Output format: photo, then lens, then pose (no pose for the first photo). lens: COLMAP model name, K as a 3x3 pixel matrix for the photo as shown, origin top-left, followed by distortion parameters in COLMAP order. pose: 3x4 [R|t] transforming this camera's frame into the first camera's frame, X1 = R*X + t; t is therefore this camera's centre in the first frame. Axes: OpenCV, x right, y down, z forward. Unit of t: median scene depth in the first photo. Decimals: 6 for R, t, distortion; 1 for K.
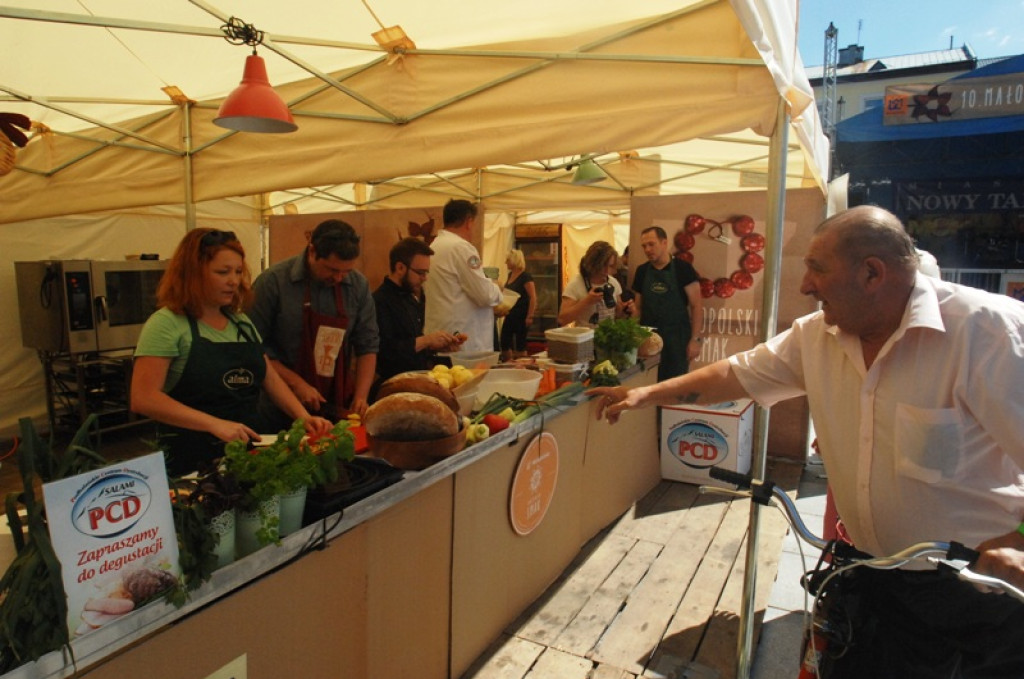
lens RADIAL K [[636.0, 0, 512.0], [0, 636.0, 339.5], [0, 0, 1]] dist [-0.066898, 0.037504]
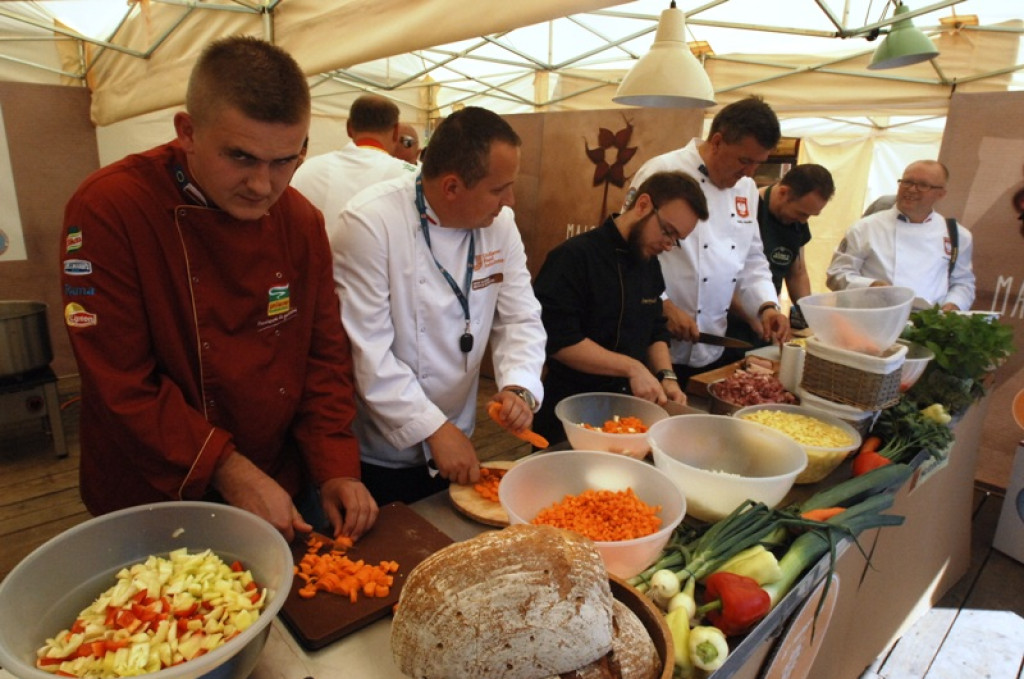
lens RADIAL K [[636.0, 0, 512.0], [0, 636.0, 339.5], [0, 0, 1]] dist [-0.066898, 0.037504]
pose [[0.955615, 0.107929, -0.274138, -0.027037], [-0.071302, 0.987546, 0.140248, -0.032826], [0.285861, -0.114476, 0.951409, 0.213056]]
